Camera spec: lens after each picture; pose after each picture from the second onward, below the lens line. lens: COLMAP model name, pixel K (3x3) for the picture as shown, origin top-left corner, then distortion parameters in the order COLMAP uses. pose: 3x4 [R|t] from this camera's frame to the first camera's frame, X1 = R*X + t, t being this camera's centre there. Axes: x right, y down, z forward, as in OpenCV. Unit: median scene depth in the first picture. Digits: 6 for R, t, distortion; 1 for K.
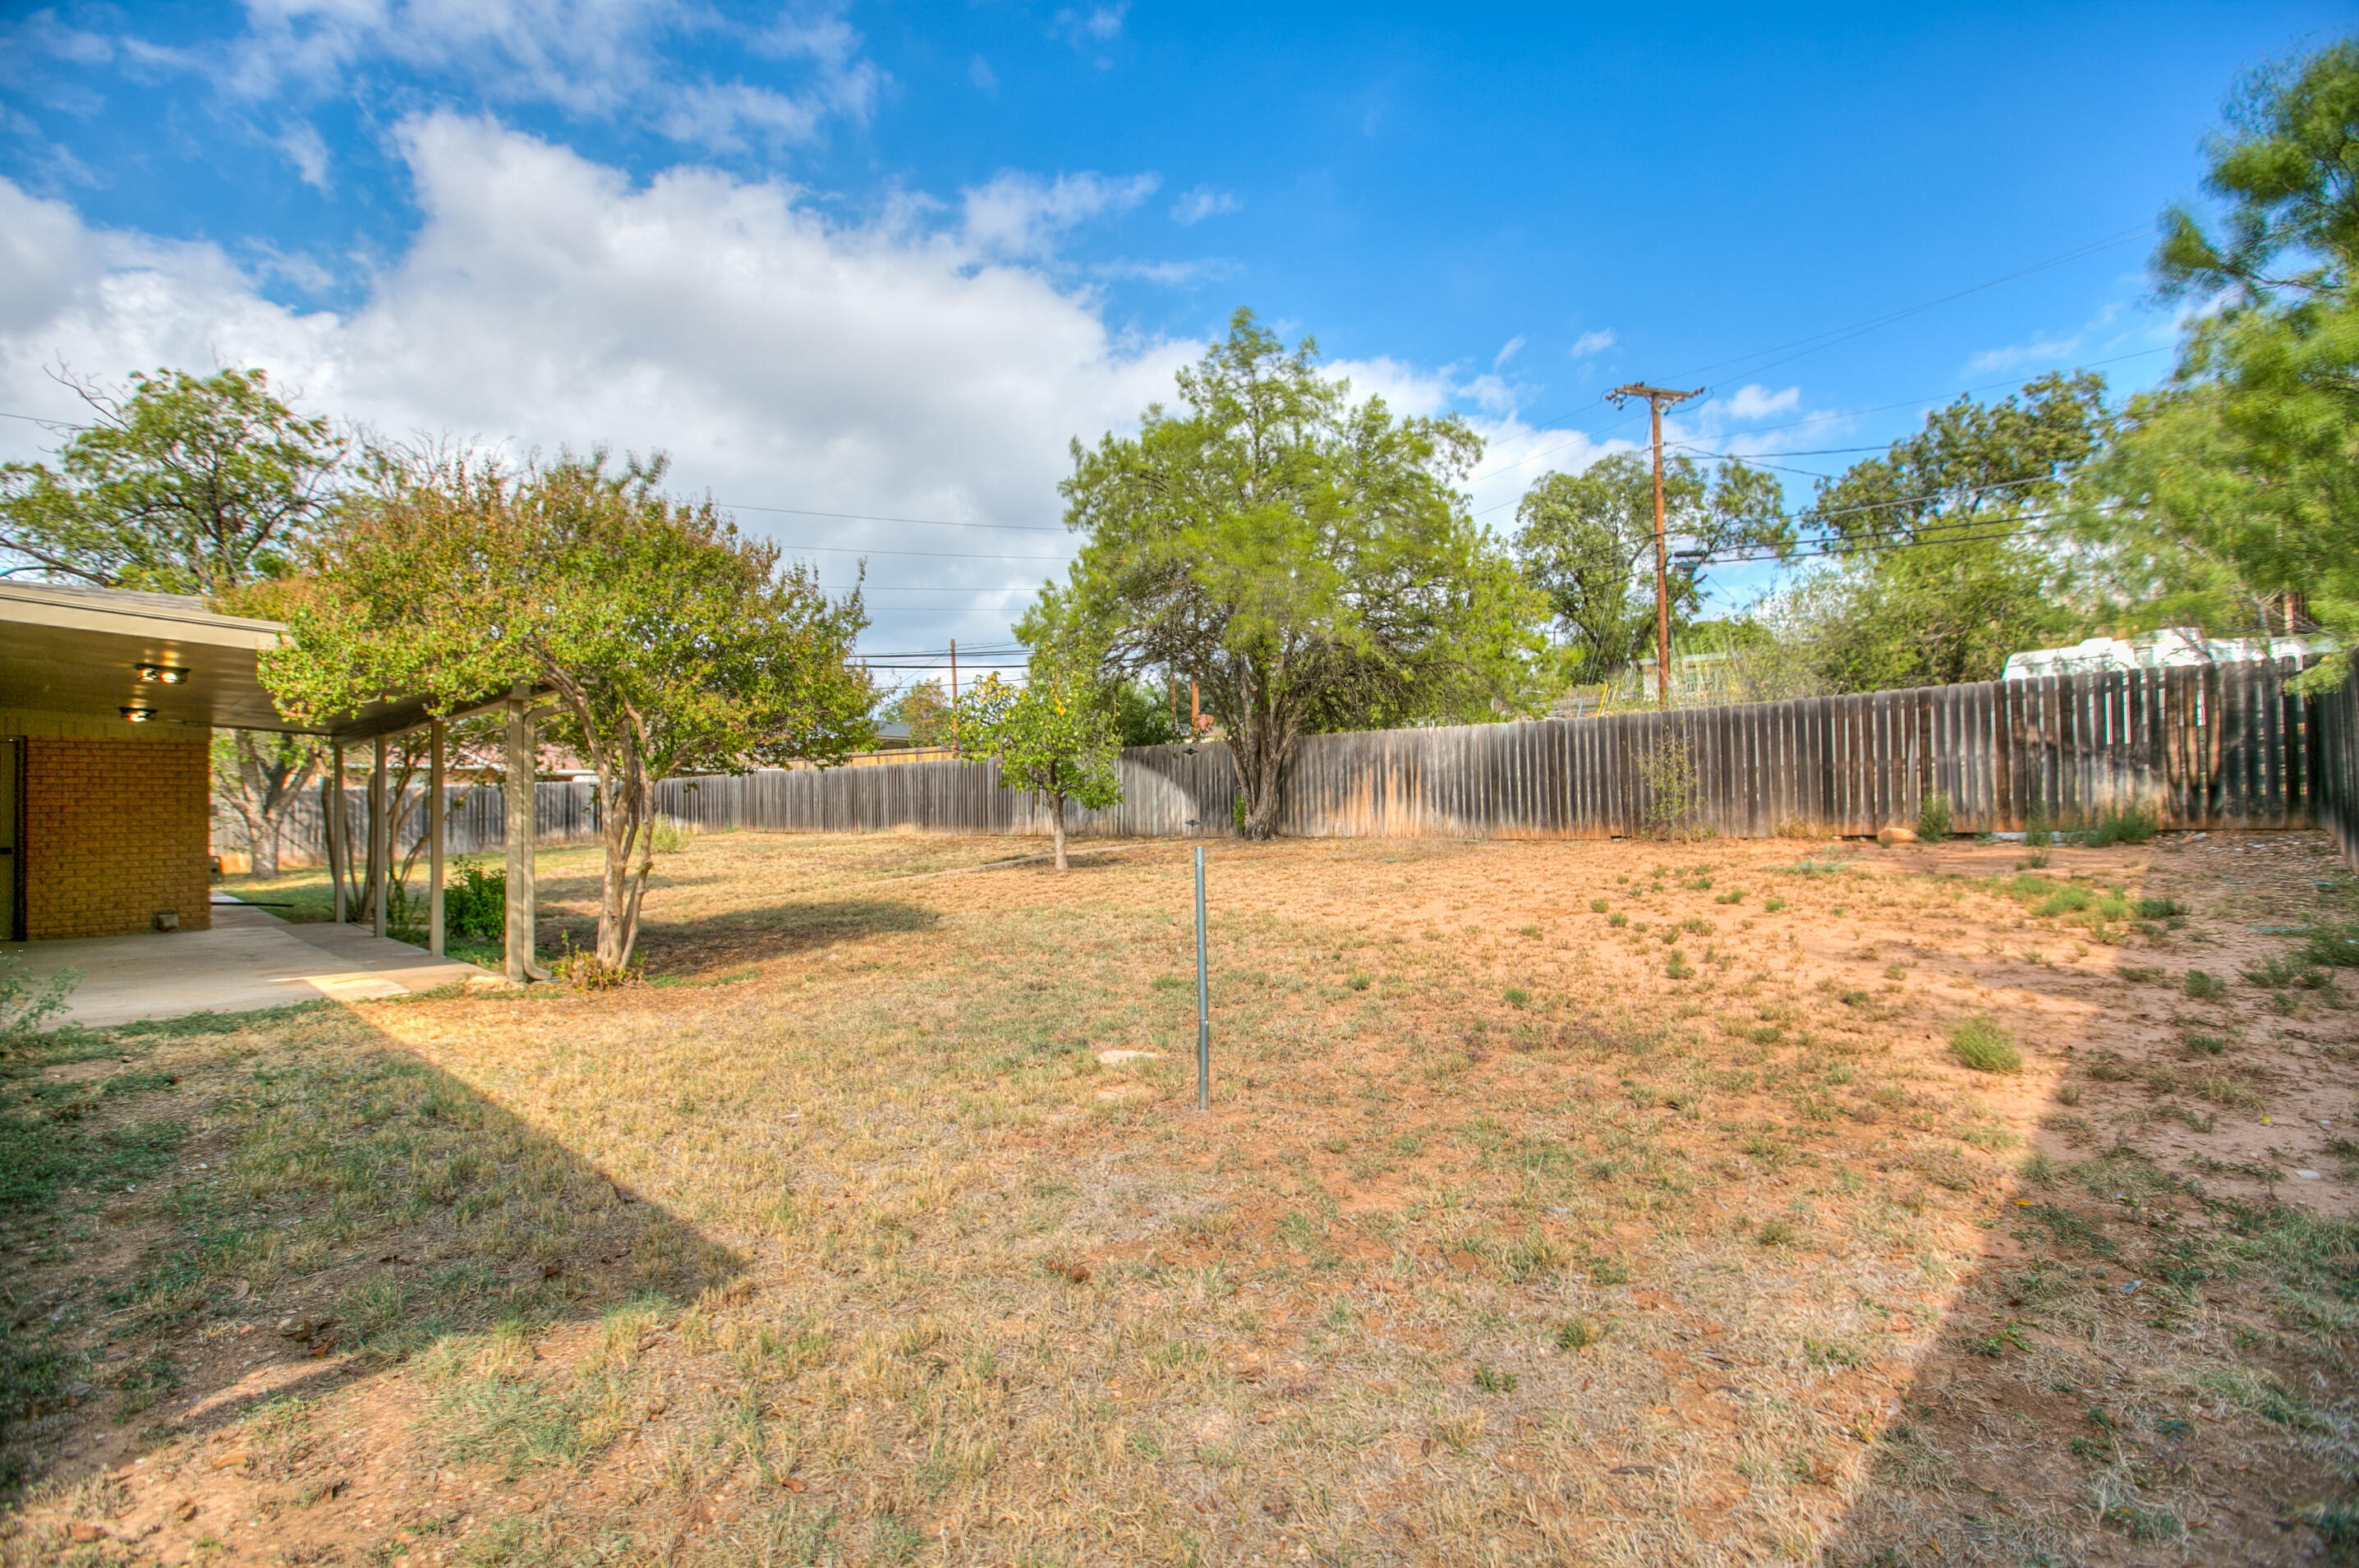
lens RADIAL K [[1133.8, 0, 1175.6], [0, 1133.8, 779.7], [0, 0, 1]] dist [0.002136, 0.000719]
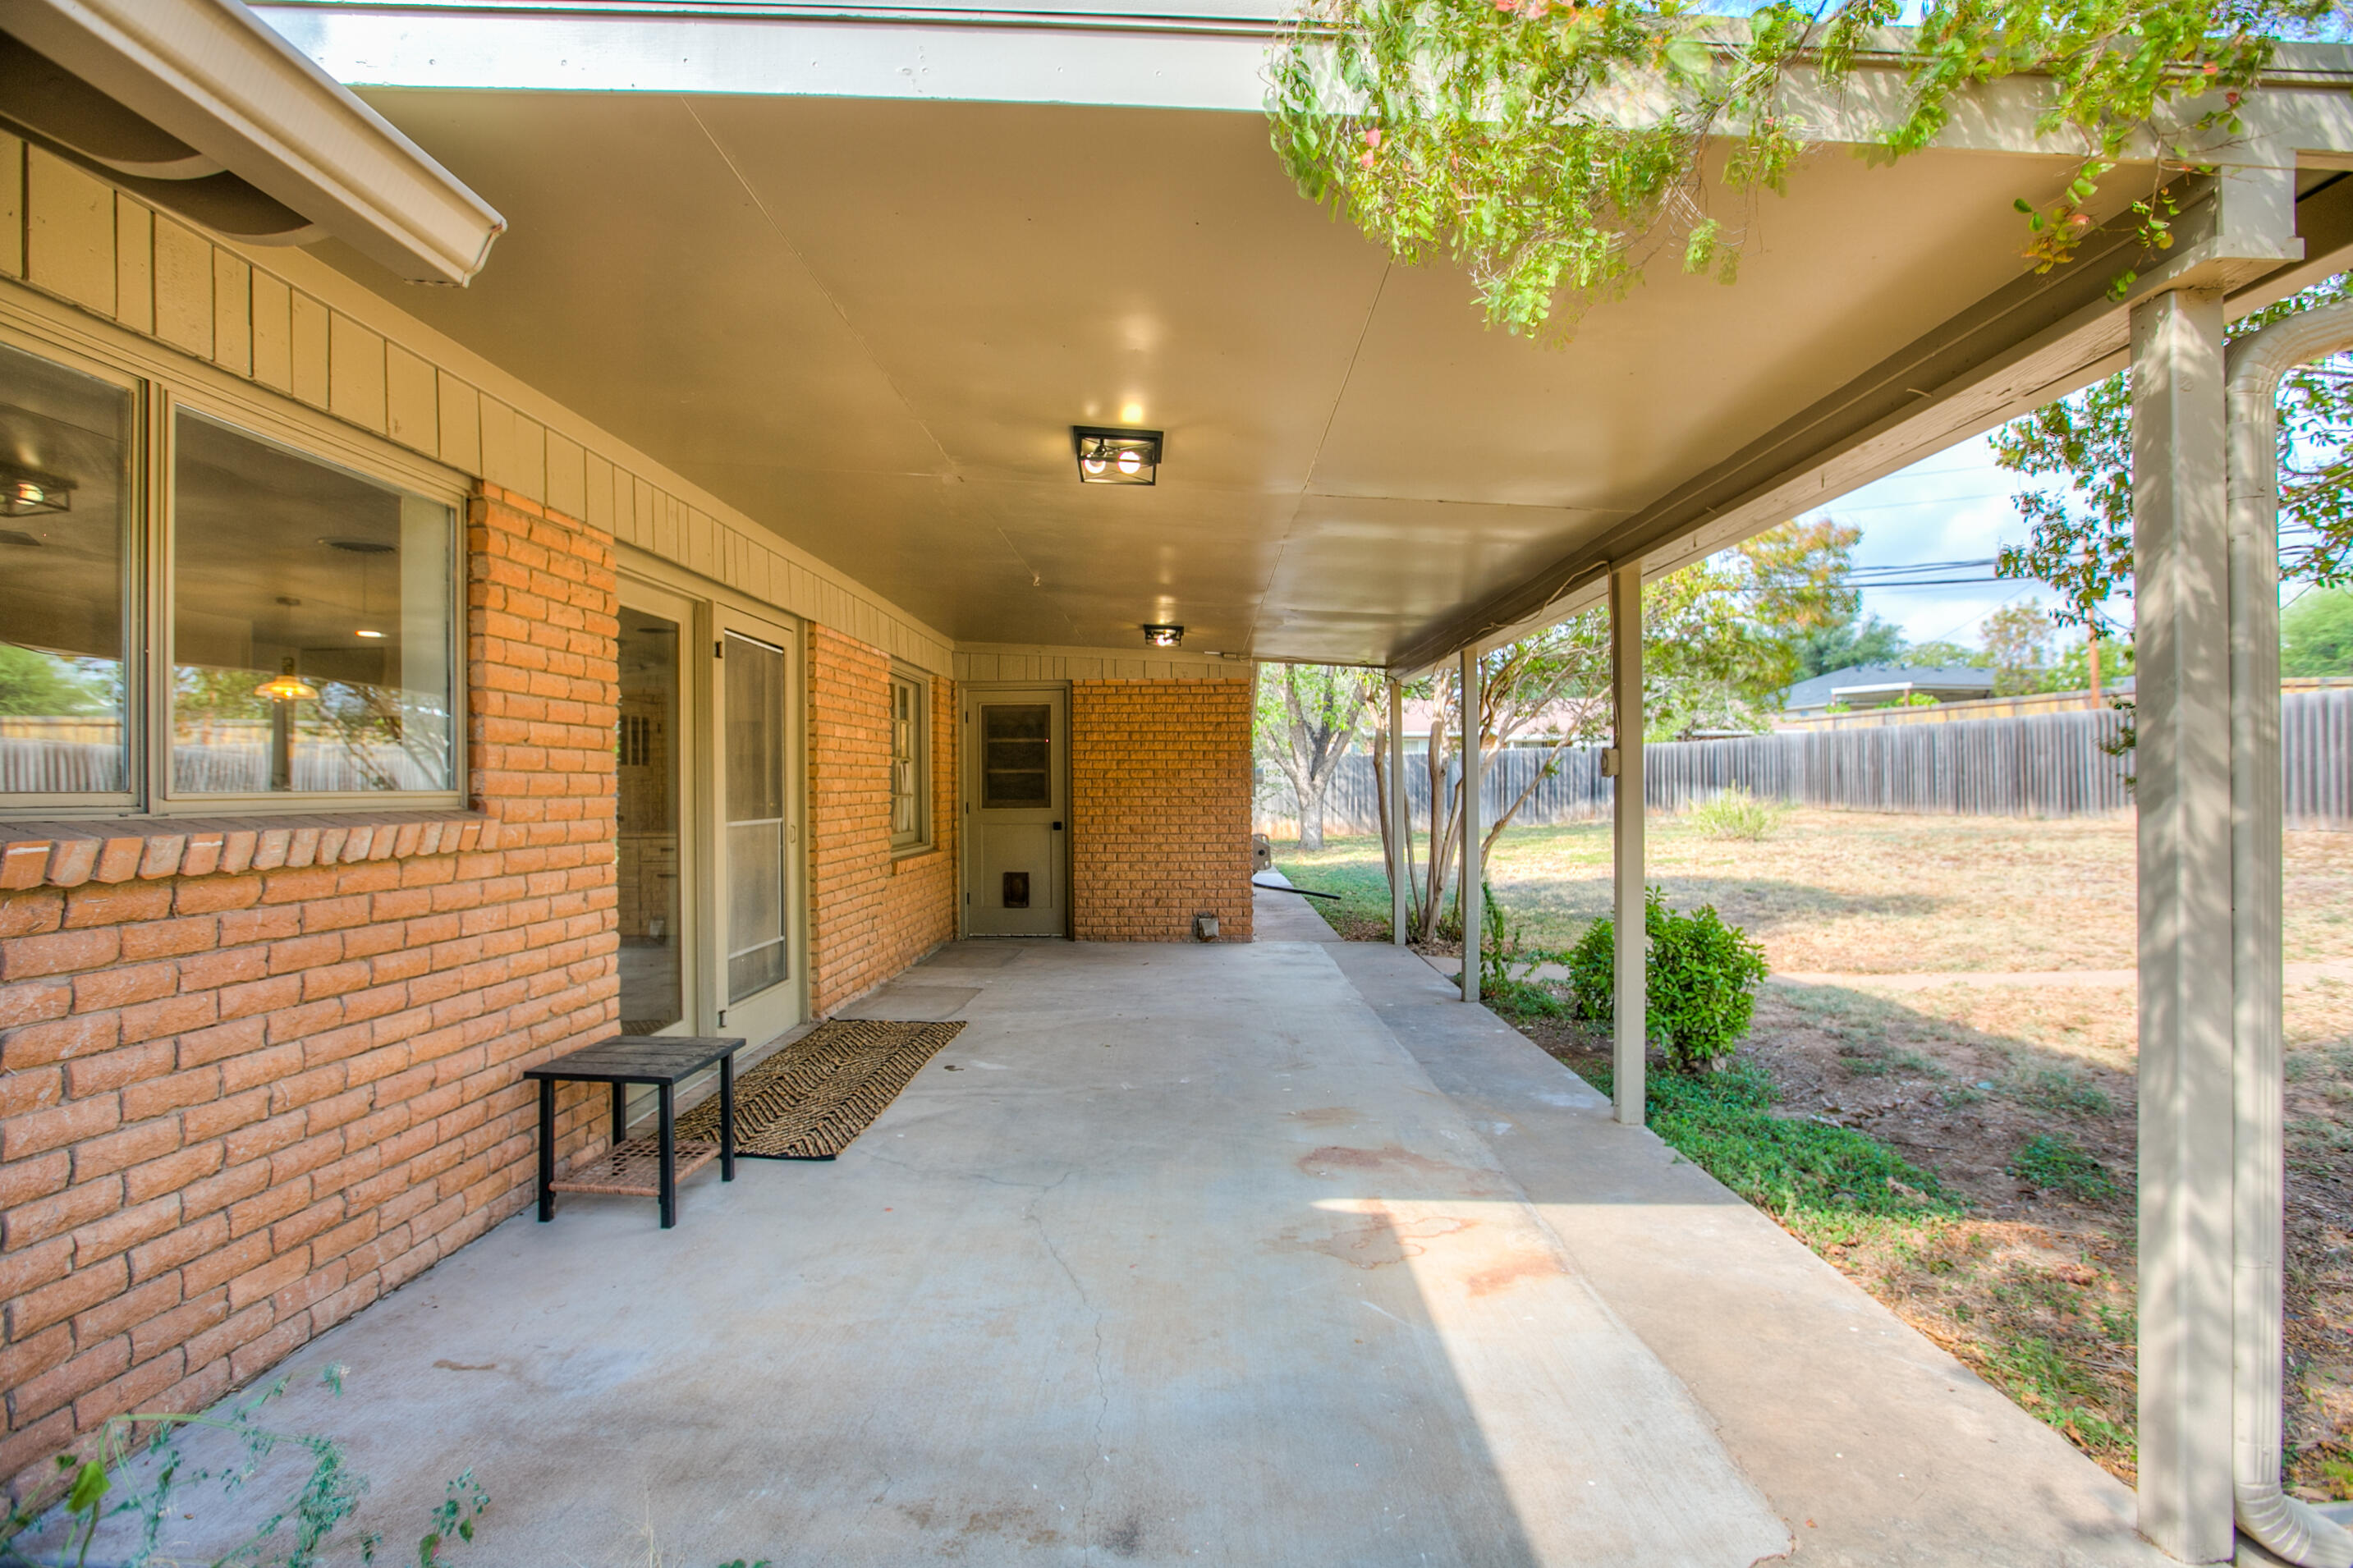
lens RADIAL K [[1130.9, 0, 1175.3], [0, 1130.9, 779.4], [0, 0, 1]] dist [0.002136, 0.000719]
pose [[0.699770, 0.009055, -0.714311, -0.232409], [0.010565, 0.999679, 0.023023, 0.007387], [0.714290, -0.023658, 0.699450, 0.290337]]
